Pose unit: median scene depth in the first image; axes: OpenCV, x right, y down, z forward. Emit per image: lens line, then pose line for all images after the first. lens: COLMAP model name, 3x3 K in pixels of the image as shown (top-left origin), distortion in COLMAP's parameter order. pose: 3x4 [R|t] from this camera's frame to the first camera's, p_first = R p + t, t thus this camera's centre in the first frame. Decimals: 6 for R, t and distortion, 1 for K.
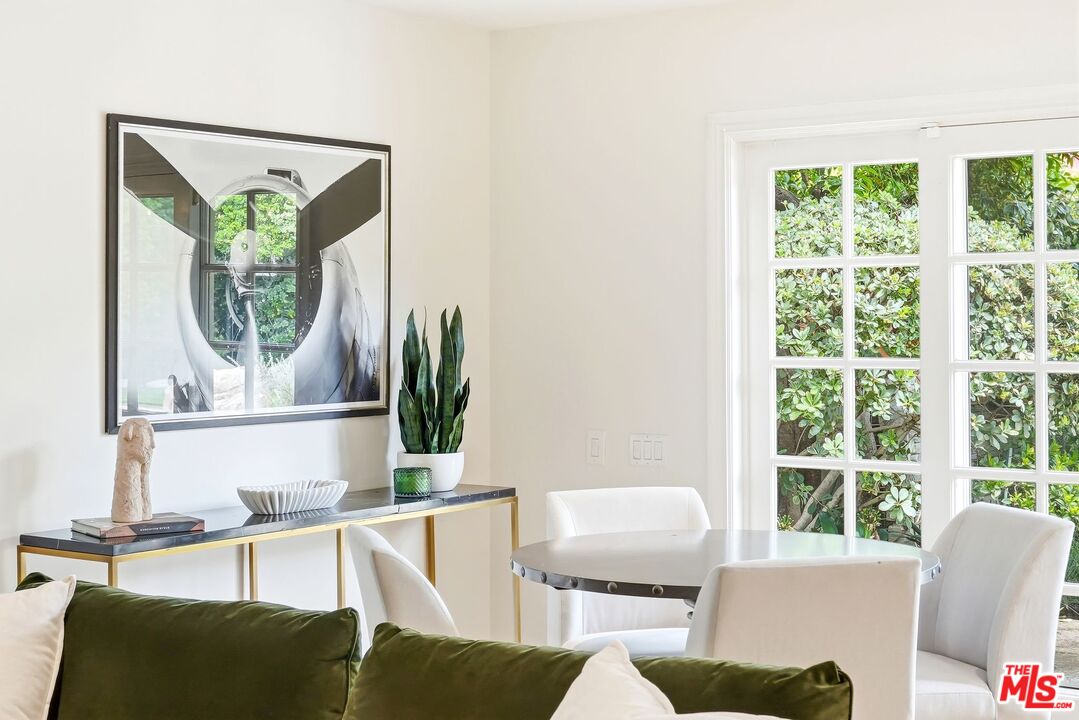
lens RADIAL K [[1632.7, 0, 540.0], [0, 1632.7, 356.5], [0, 0, 1]] dist [0.008311, 0.000000]
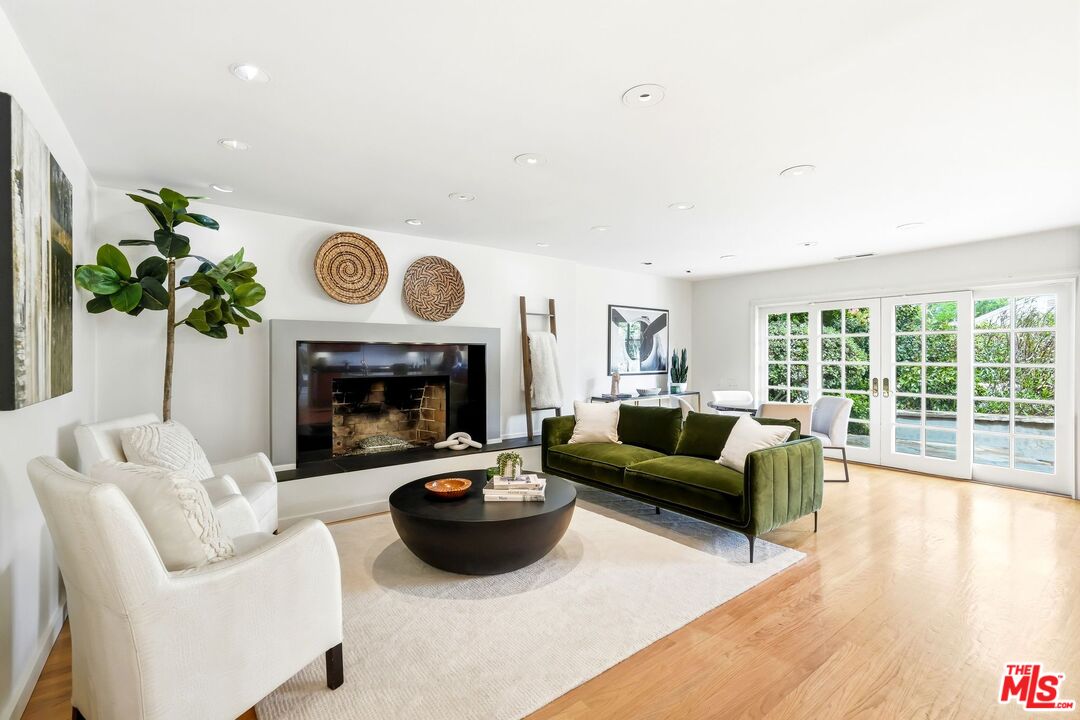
lens RADIAL K [[469.7, 0, 539.5], [0, 469.7, 363.1], [0, 0, 1]] dist [-0.008914, 0.001362]
pose [[0.962124, 0.011377, -0.272376, -0.082639], [-0.013414, 0.999894, -0.005615, 0.019347], [0.272283, 0.009056, 0.962174, -0.261959]]
